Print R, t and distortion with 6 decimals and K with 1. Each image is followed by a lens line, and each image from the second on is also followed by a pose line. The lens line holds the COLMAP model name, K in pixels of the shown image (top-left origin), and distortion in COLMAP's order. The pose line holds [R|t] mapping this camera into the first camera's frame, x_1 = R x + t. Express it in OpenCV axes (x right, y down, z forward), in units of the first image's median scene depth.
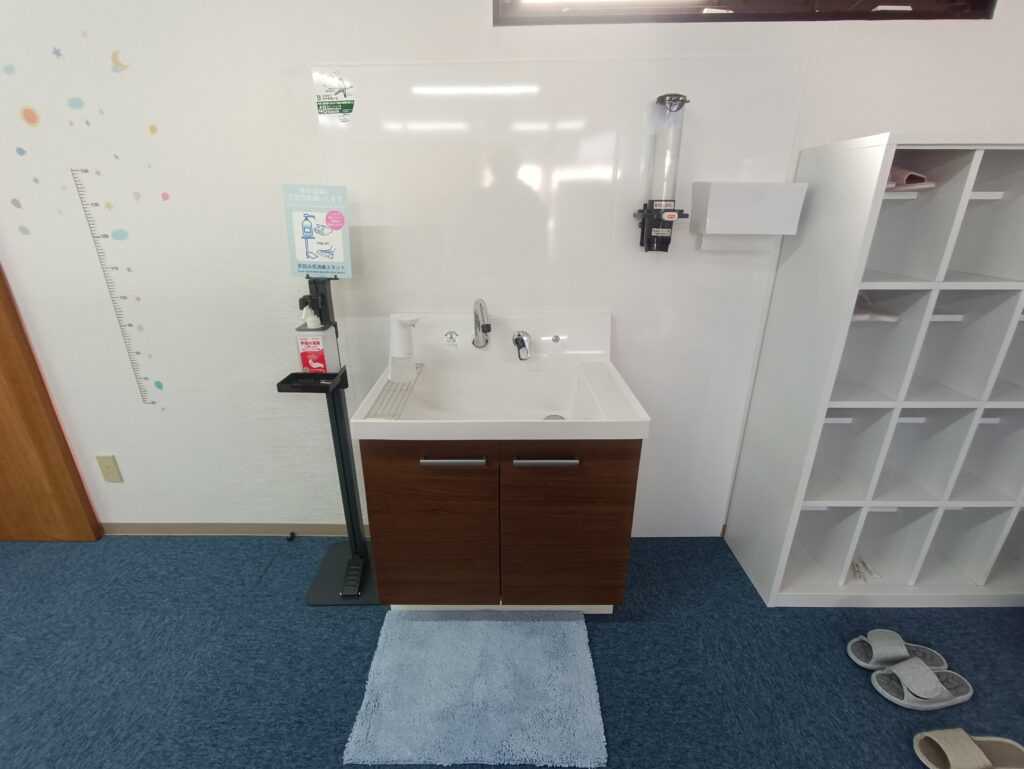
lens RADIAL K [[466.4, 0, 512.1], [0, 466.4, 383.3], [0, 0, 1]] dist [-0.012729, 0.004179]
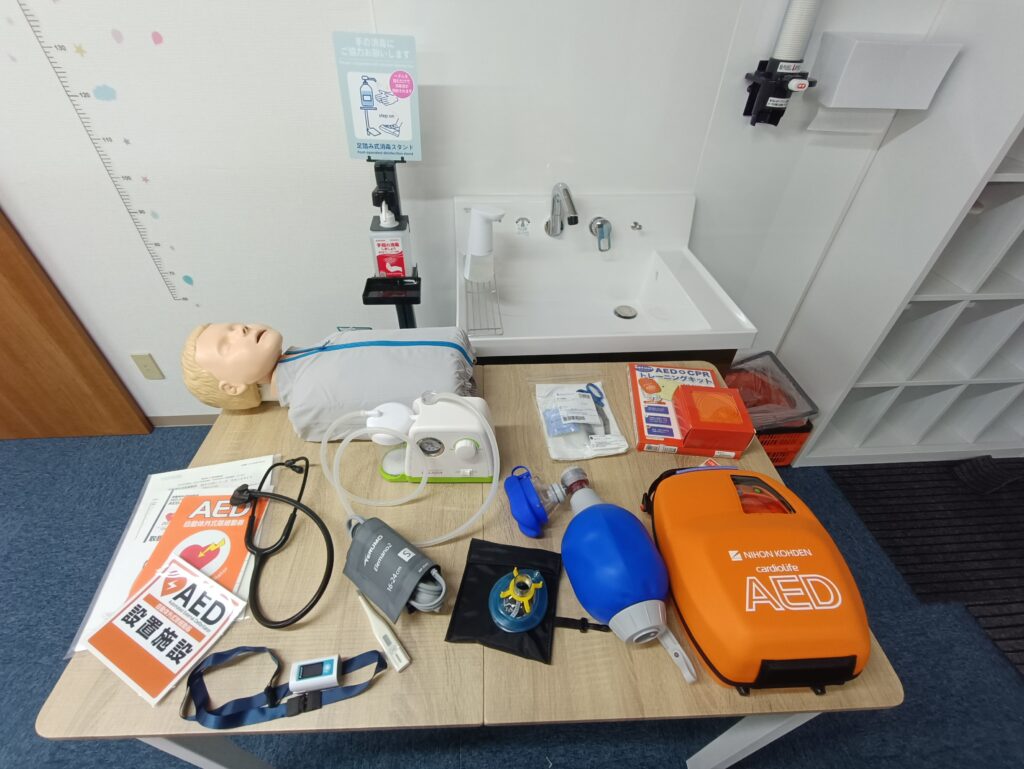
lens RADIAL K [[466.4, 0, 509.2], [0, 466.4, 385.8], [0, 0, 1]] dist [-0.012729, 0.004179]
pose [[0.996685, -0.035155, 0.073374, -0.249777], [0.007218, 0.936480, 0.350646, -0.131098], [-0.081040, -0.348954, 0.933629, 0.048564]]
